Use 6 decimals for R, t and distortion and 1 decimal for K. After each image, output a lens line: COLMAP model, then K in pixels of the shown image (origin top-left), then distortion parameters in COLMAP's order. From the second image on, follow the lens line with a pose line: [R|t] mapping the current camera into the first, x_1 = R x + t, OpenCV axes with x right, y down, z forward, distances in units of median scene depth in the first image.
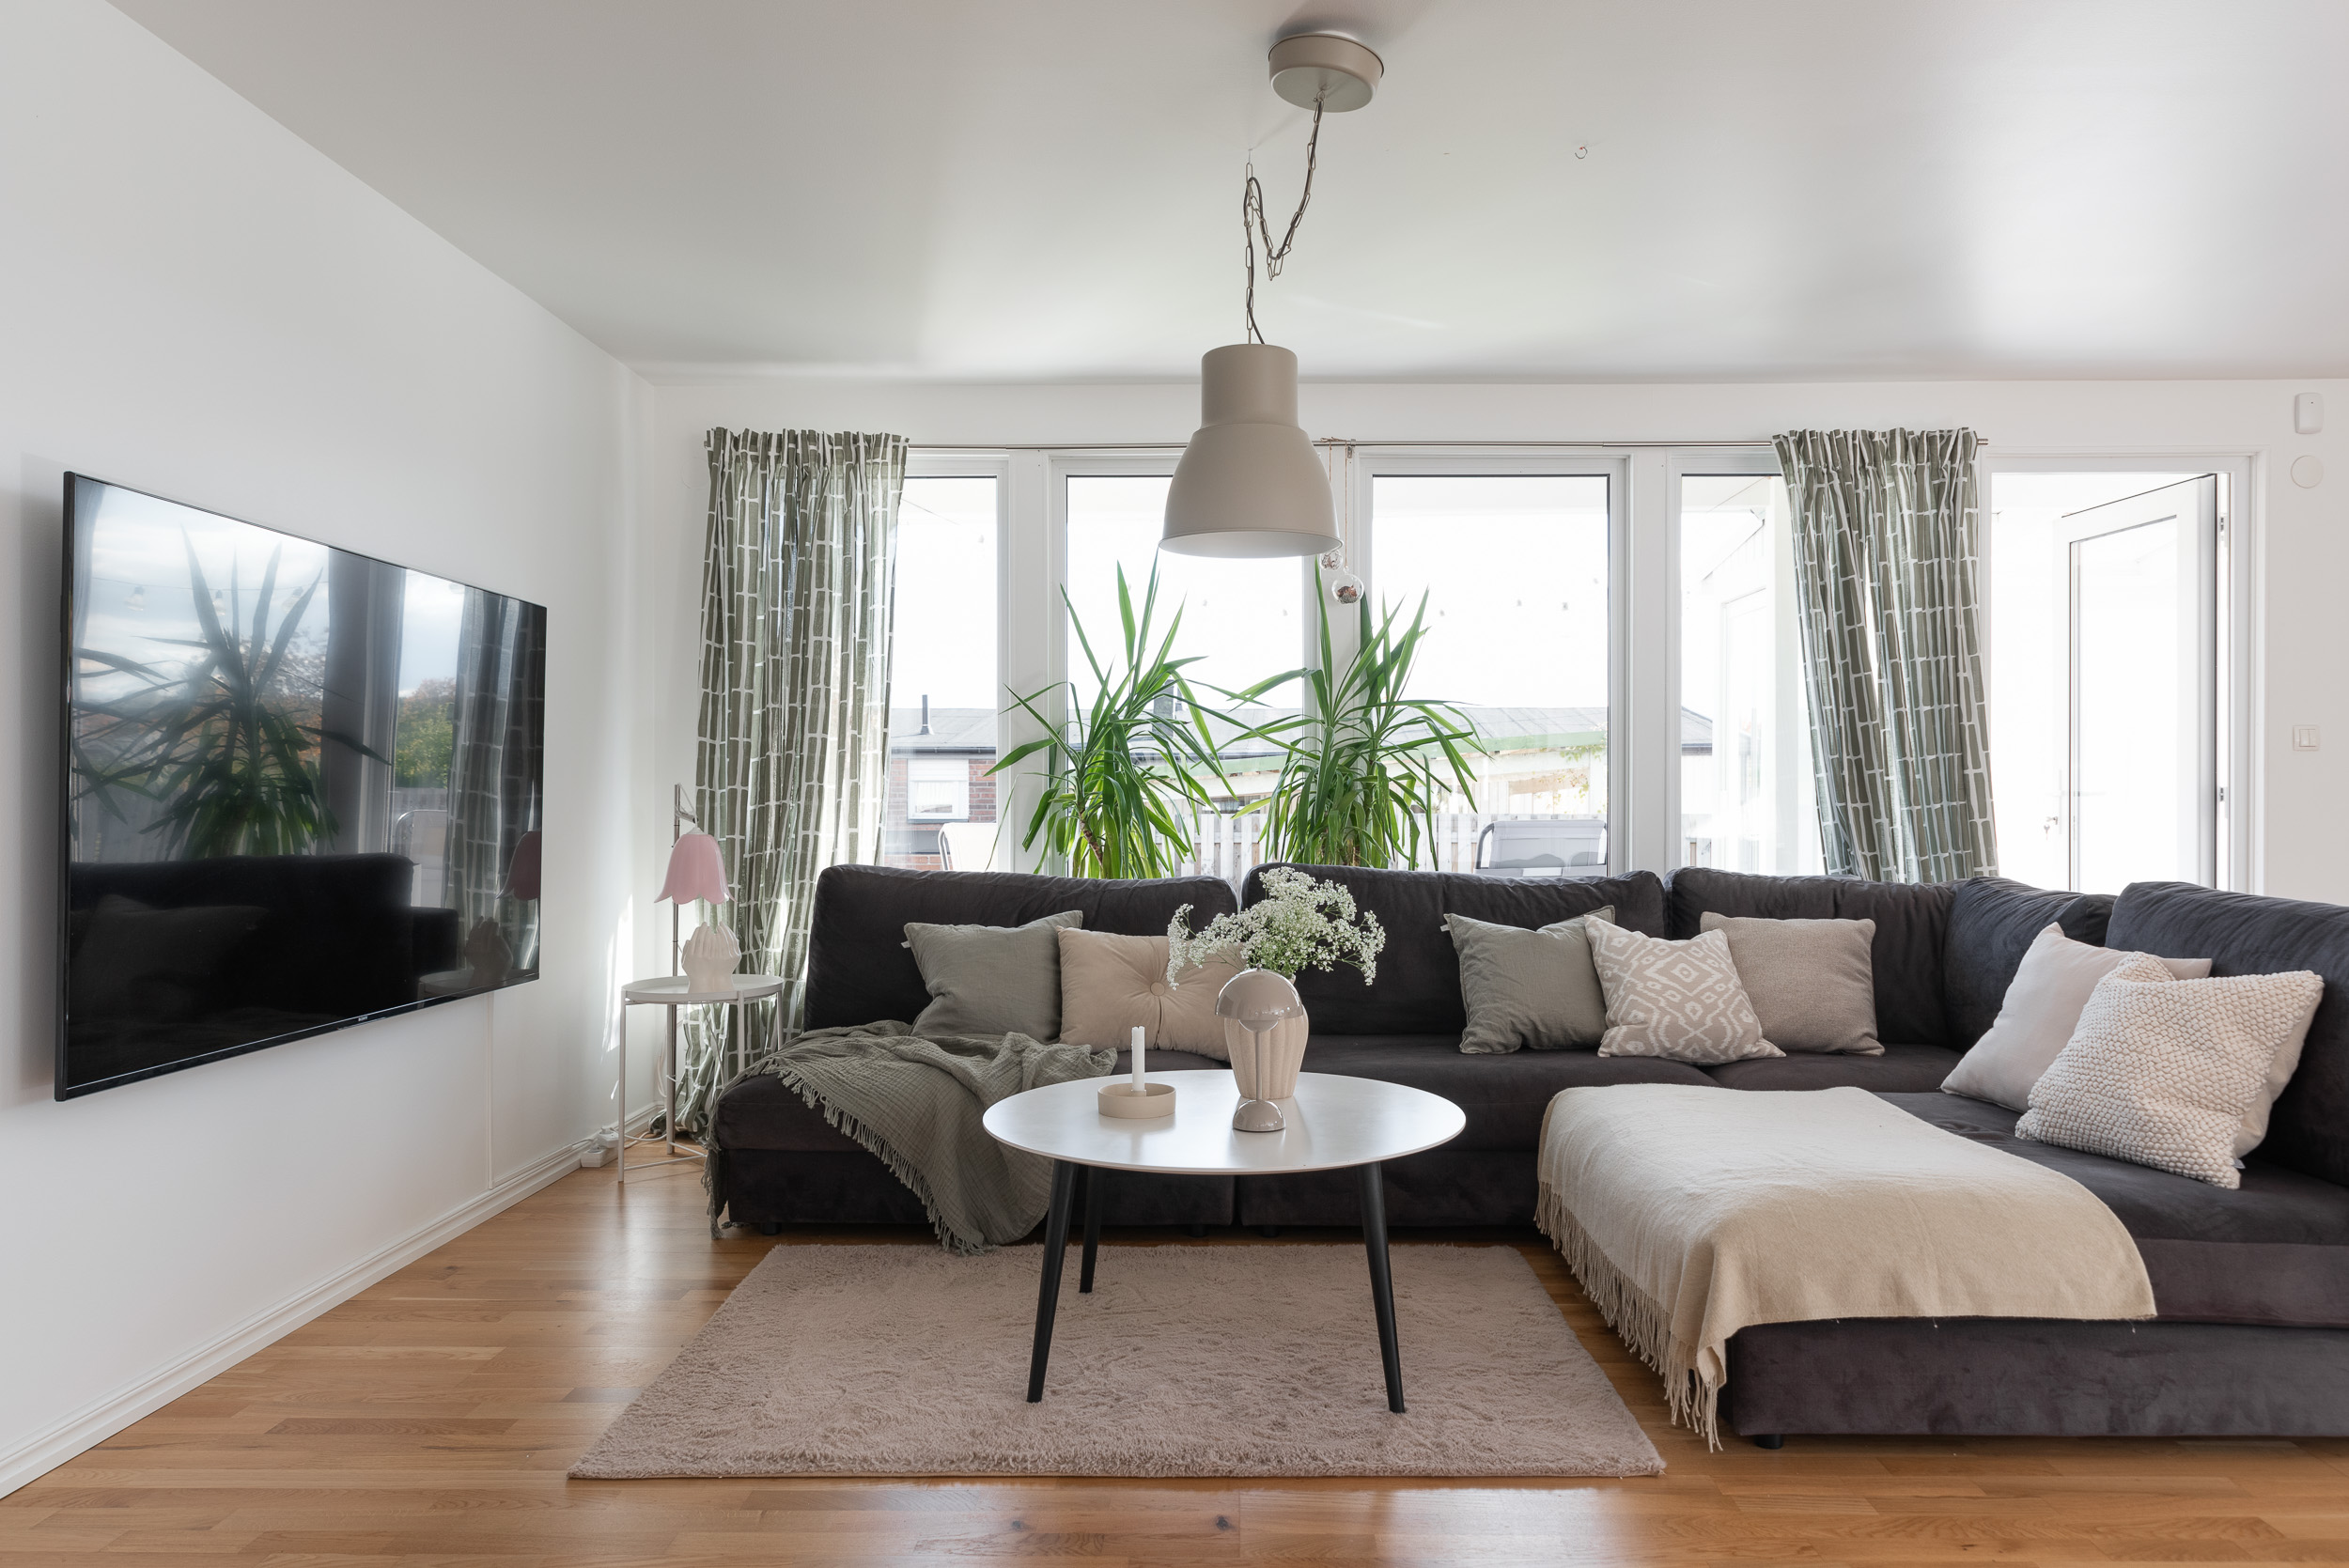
lens RADIAL K [[1576.9, 0, 1173.9], [0, 1576.9, 783.5], [0, 0, 1]] dist [-0.000018, -0.000718]
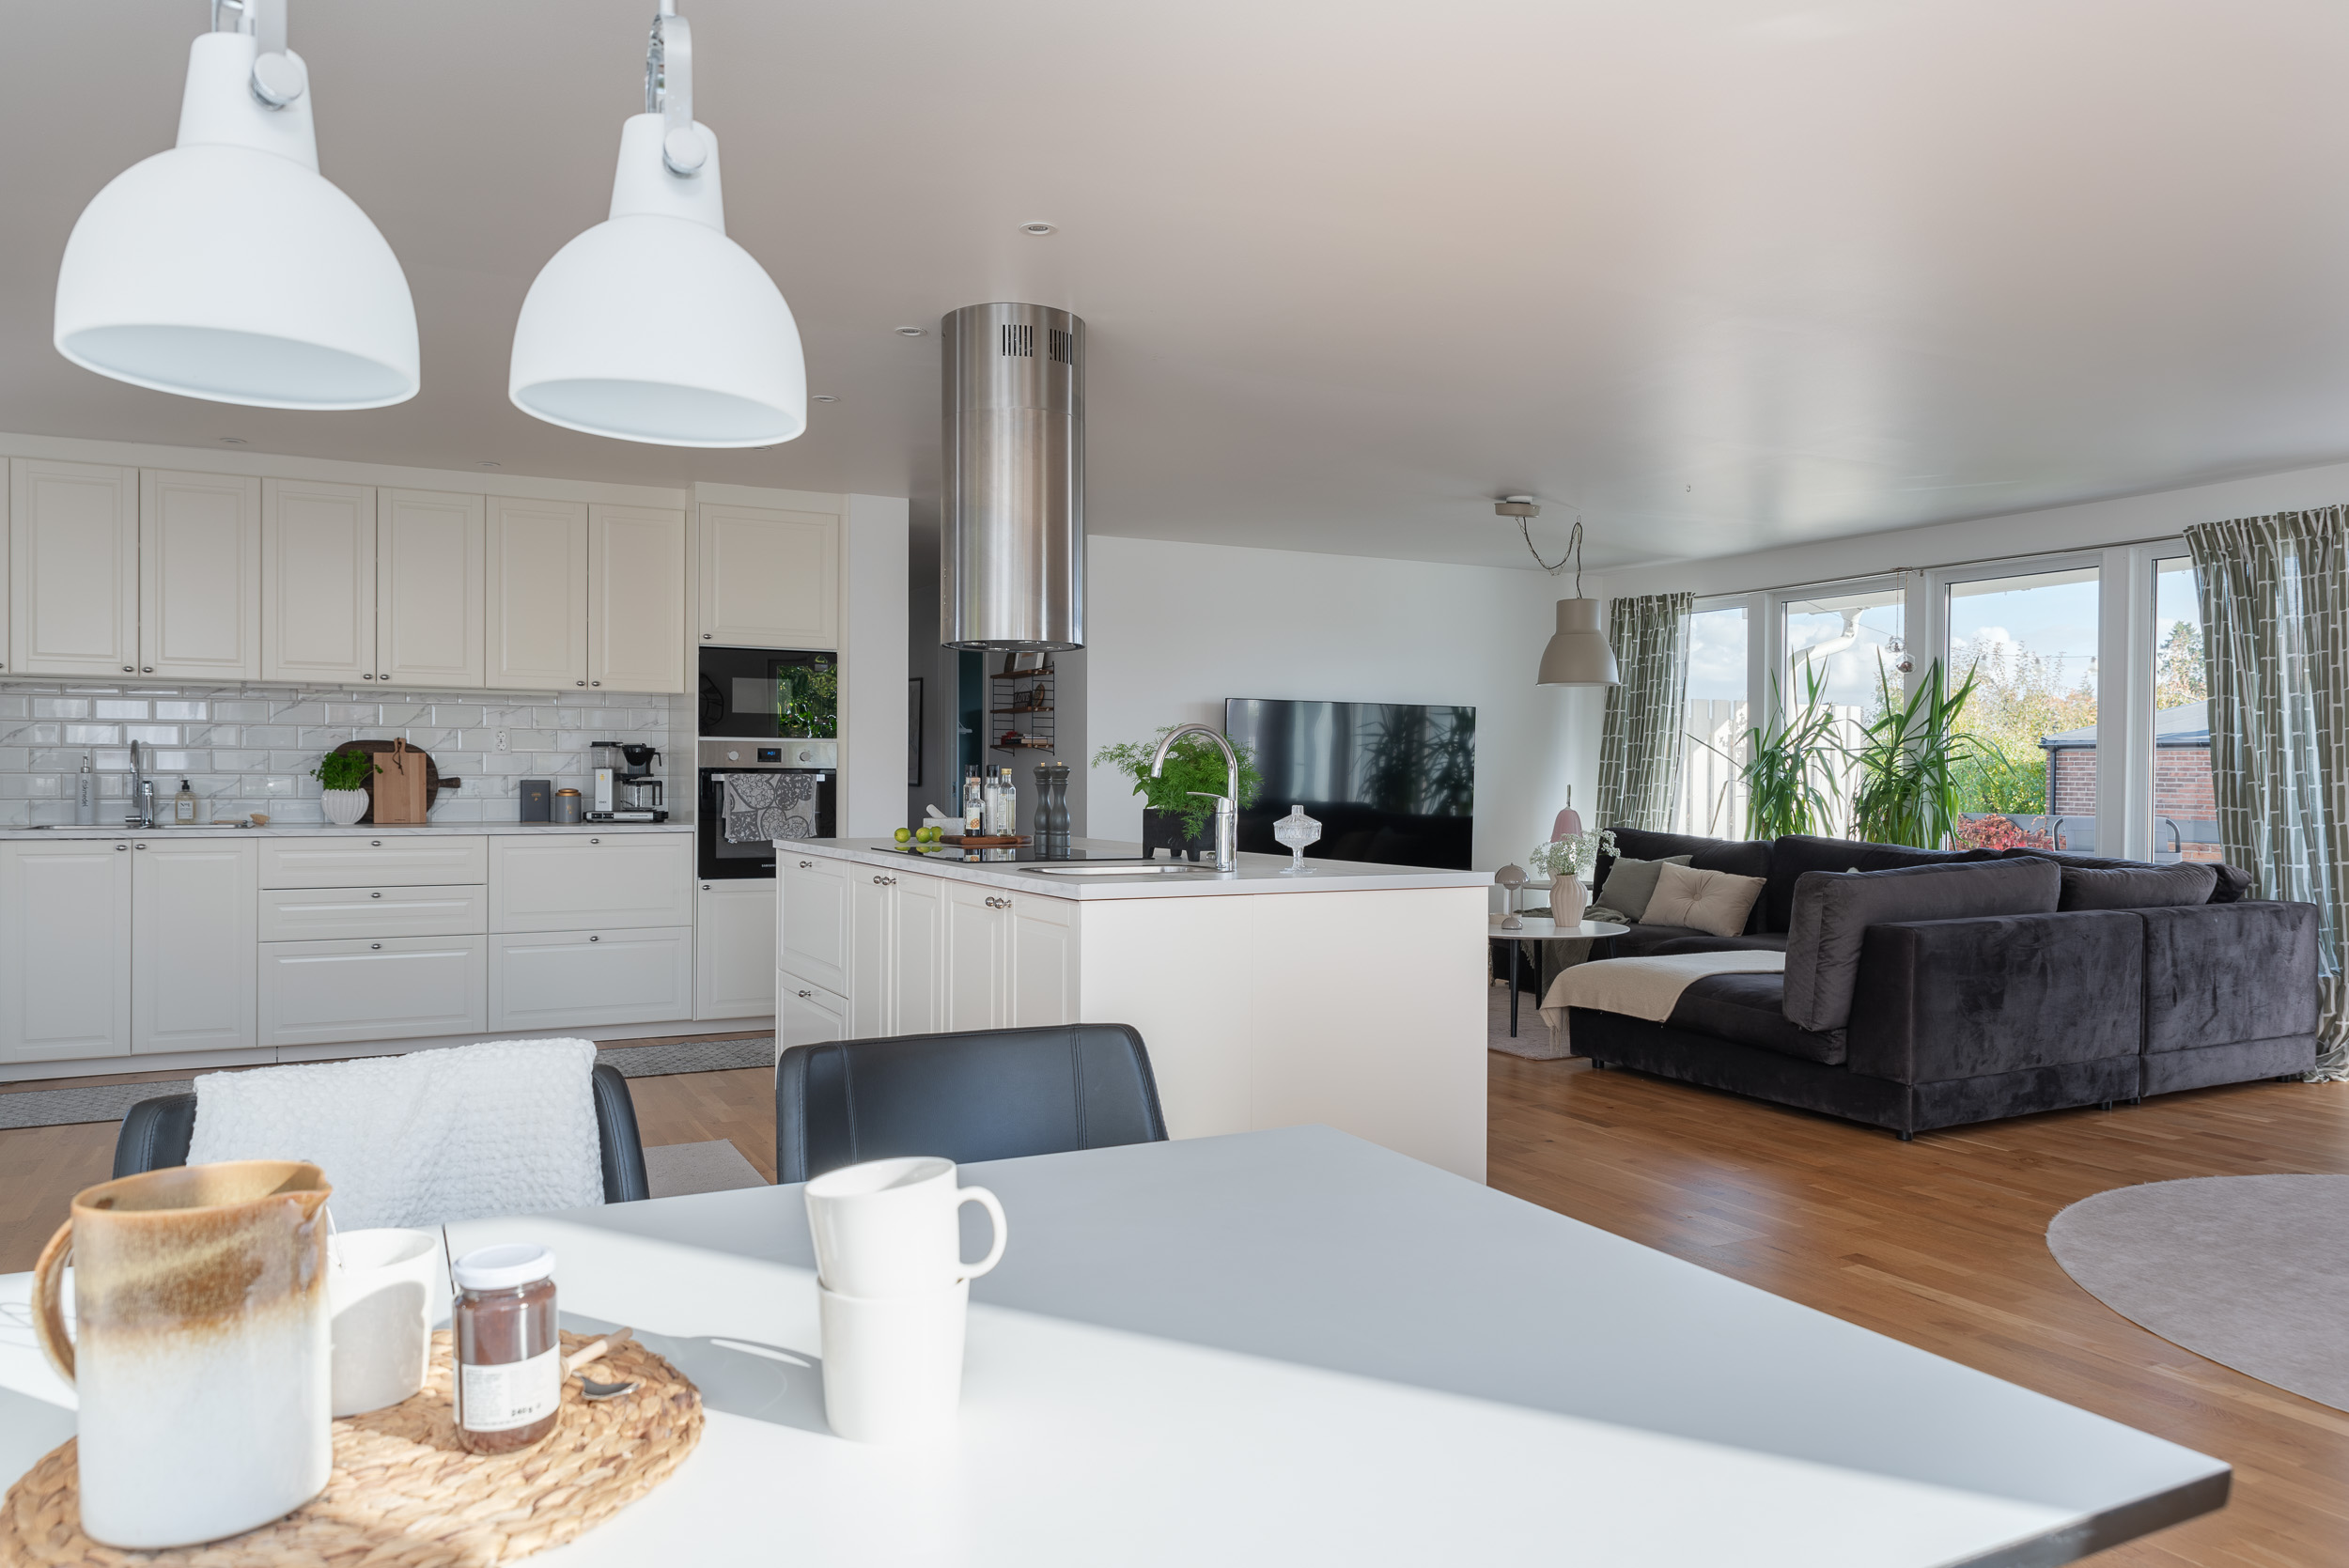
lens RADIAL K [[1576.9, 0, 1173.9], [0, 1576.9, 783.5], [0, 0, 1]] dist [-0.000018, -0.000718]
pose [[0.489181, 0.005939, -0.872162, 1.115195], [-0.002117, 0.999982, 0.005623, -0.012679], [0.872180, -0.000904, 0.489185, -0.387773]]
